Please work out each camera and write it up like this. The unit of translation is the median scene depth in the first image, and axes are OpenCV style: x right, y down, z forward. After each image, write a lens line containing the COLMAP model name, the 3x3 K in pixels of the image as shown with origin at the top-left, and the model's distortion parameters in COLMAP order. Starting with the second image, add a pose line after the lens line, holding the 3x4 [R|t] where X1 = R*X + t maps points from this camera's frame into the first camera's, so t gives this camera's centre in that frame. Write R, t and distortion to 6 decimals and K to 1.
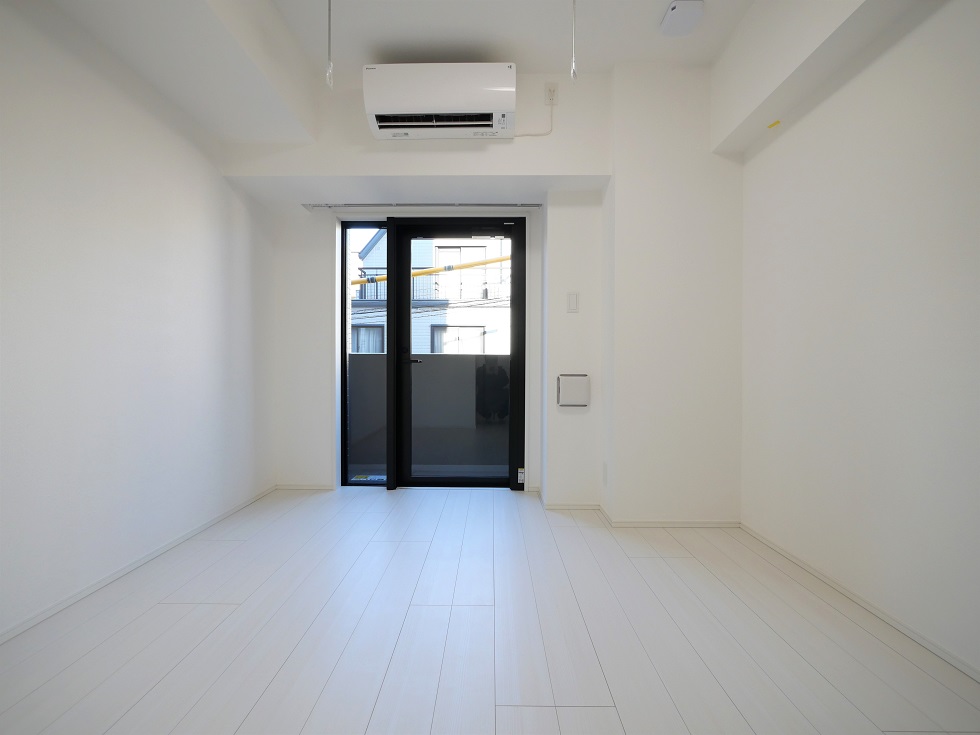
lens RADIAL K [[417.1, 0, 489.2], [0, 417.1, 369.6], [0, 0, 1]] dist [-0.001784, 0.000859]
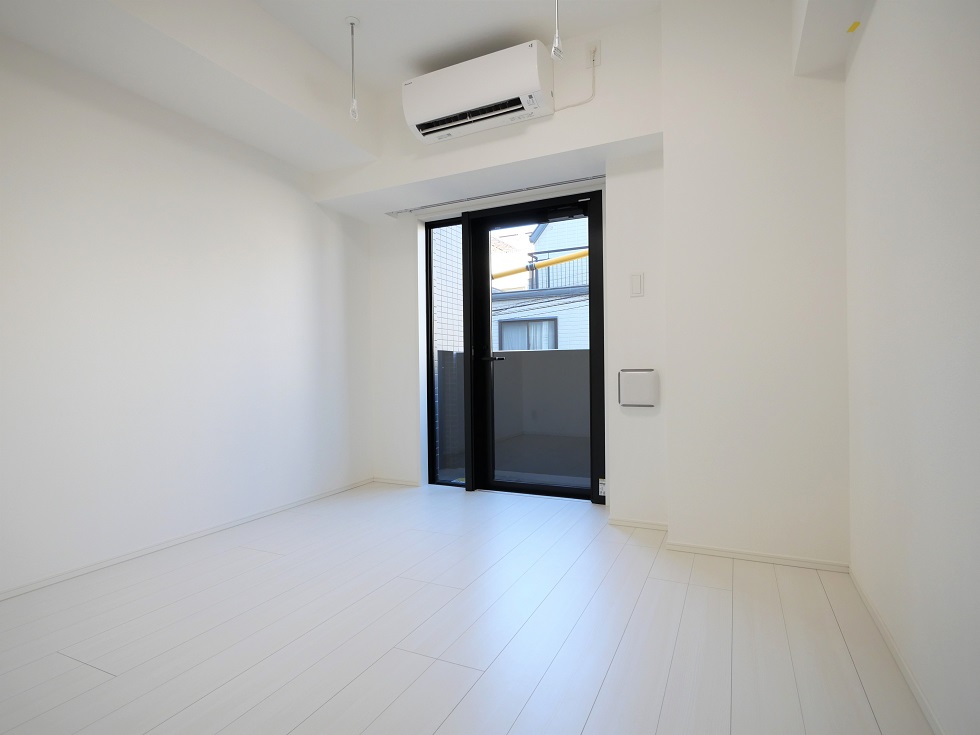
lens RADIAL K [[517.4, 0, 488.7], [0, 517.4, 368.1], [0, 0, 1]] dist [-0.002253, 0.000464]
pose [[0.904924, -0.017977, -0.425193, 0.326925], [0.016785, 0.999838, -0.006550, 0.009105], [0.425242, -0.001210, 0.905079, -0.076337]]
